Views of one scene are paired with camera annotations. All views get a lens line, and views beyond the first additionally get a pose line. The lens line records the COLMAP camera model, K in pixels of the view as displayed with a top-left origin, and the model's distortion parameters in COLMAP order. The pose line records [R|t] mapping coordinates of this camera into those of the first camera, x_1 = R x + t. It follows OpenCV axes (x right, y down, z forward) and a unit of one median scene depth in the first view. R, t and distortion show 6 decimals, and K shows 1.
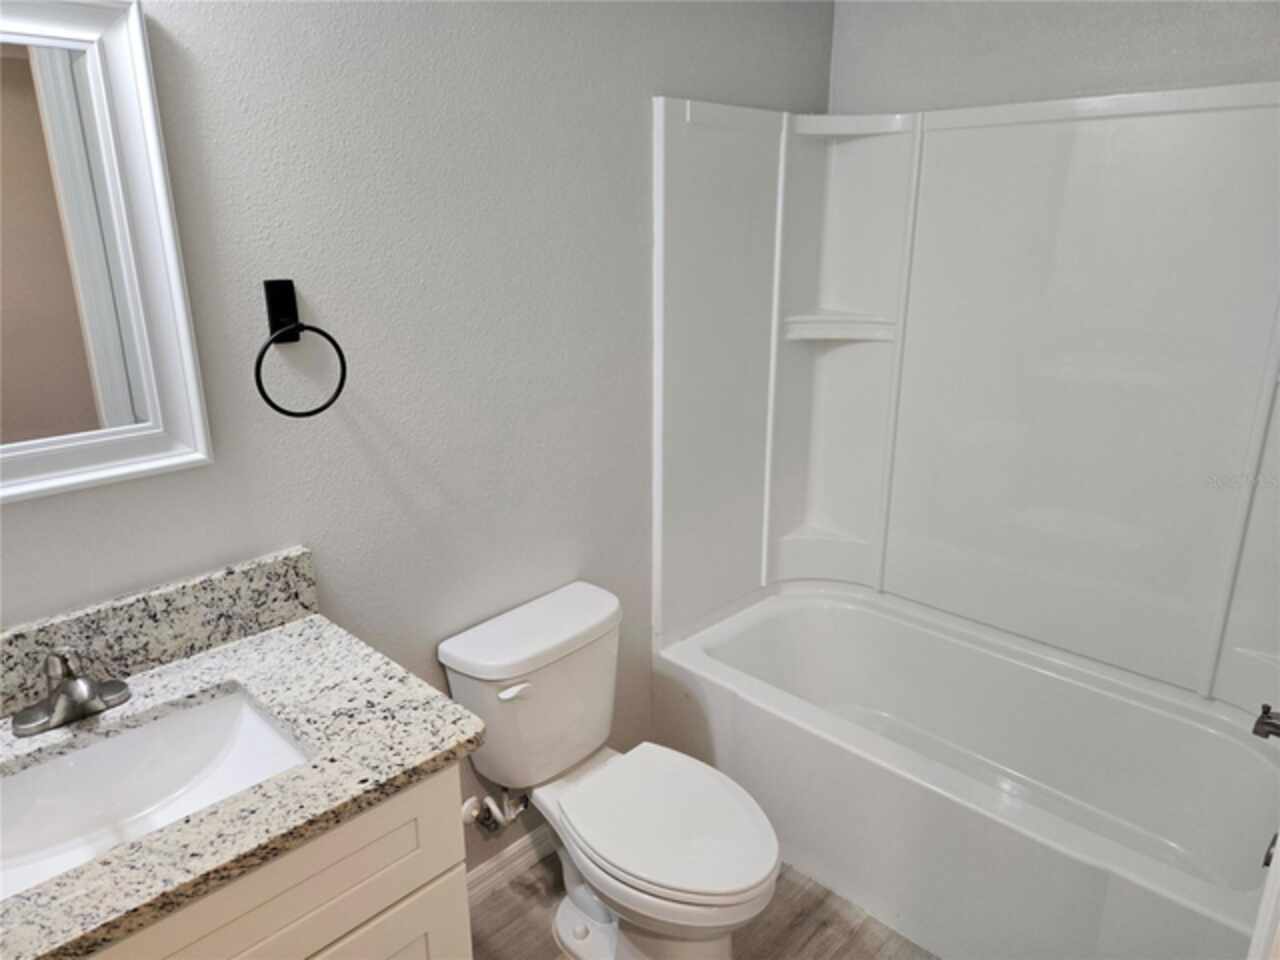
lens RADIAL K [[869.7, 0, 646.2], [0, 869.7, 480.0], [0, 0, 1]] dist [0.063899, -0.056734]
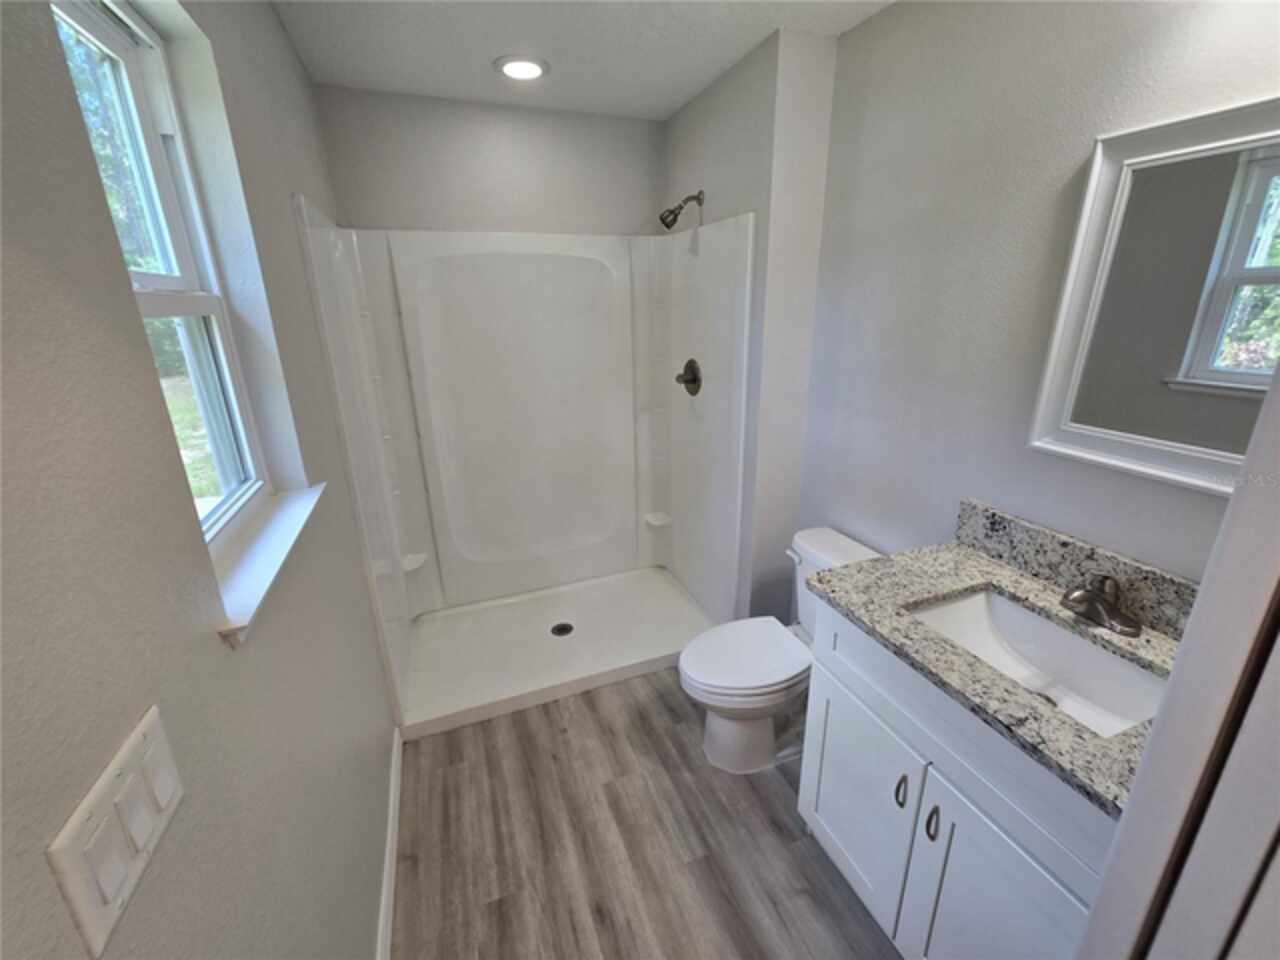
lens RADIAL K [[535.1, 0, 640.9], [0, 535.1, 477.6], [0, 0, 1]] dist [-0.001463, 0.000733]
pose [[-0.430682, 0.288826, -0.855039, 0.357877], [-0.253232, 0.870675, 0.421661, -0.117624], [0.866249, 0.398125, -0.301844, 0.468180]]
